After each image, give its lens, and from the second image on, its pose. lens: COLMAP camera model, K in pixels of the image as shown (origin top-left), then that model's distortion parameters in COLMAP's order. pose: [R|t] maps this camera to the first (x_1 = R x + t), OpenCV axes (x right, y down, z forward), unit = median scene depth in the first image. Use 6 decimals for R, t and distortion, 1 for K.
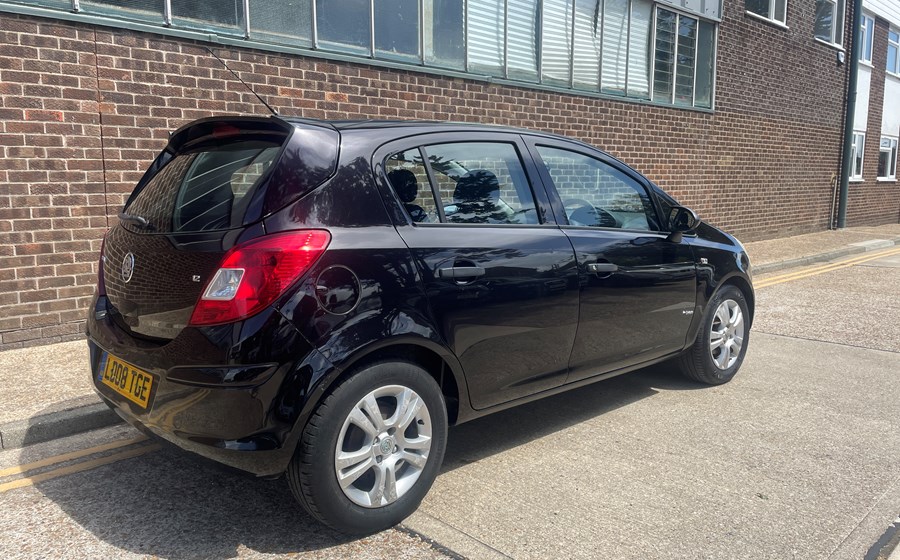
lens RADIAL K [[679.5, 0, 455.0], [0, 679.5, 277.7], [0, 0, 1]] dist [0.076742, -0.104843]
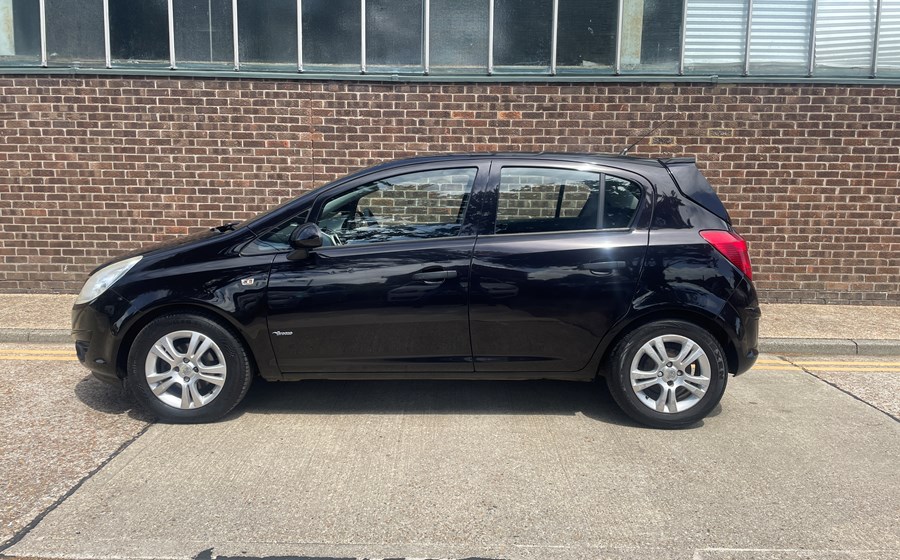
lens RADIAL K [[679.5, 0, 451.8], [0, 679.5, 276.9], [0, 0, 1]] dist [0.076742, -0.104843]
pose [[0.711543, 0.108767, -0.694173, 0.671663], [-0.111822, 0.992884, 0.040951, -0.045721], [0.693687, 0.048486, 0.718643, 0.181842]]
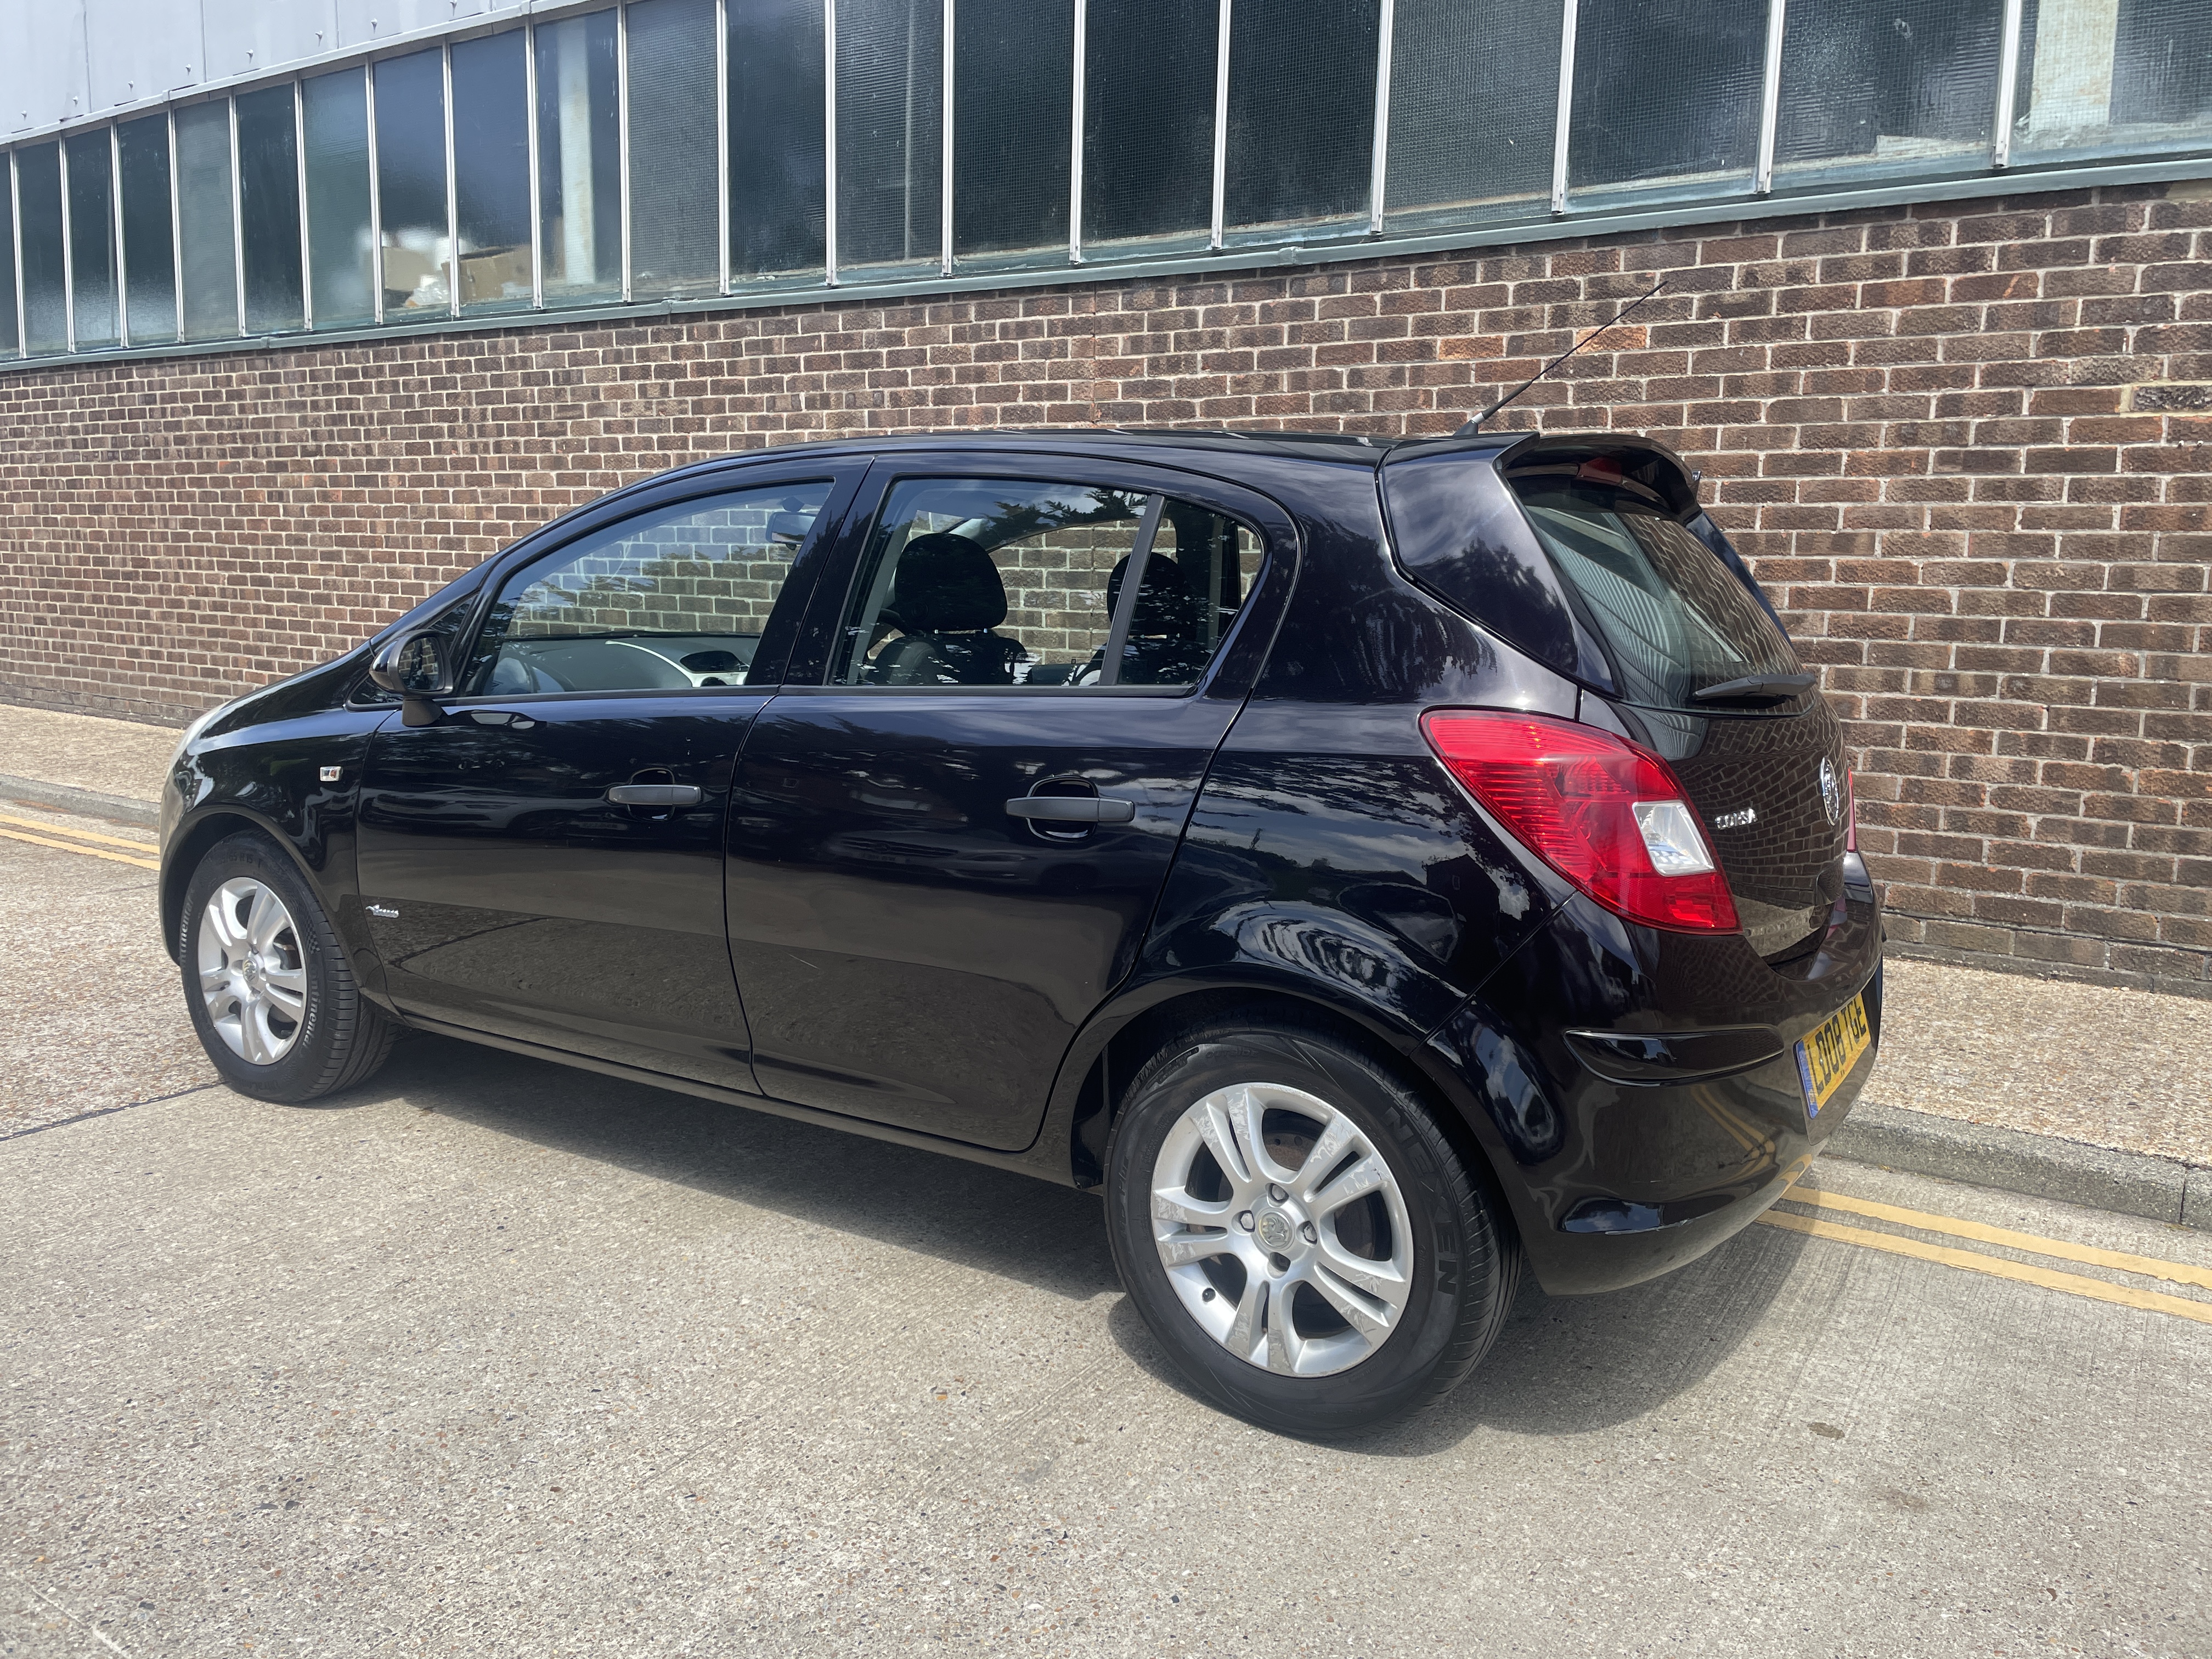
lens RADIAL K [[1669.3, 0, 1107.3], [0, 1669.3, 816.1], [0, 0, 1]] dist [0.075951, -0.102781]
pose [[0.213394, 0.155831, -0.964458, 0.780009], [-0.155733, 0.980000, 0.123885, -0.108176], [0.964474, 0.123762, 0.233394, 0.694251]]
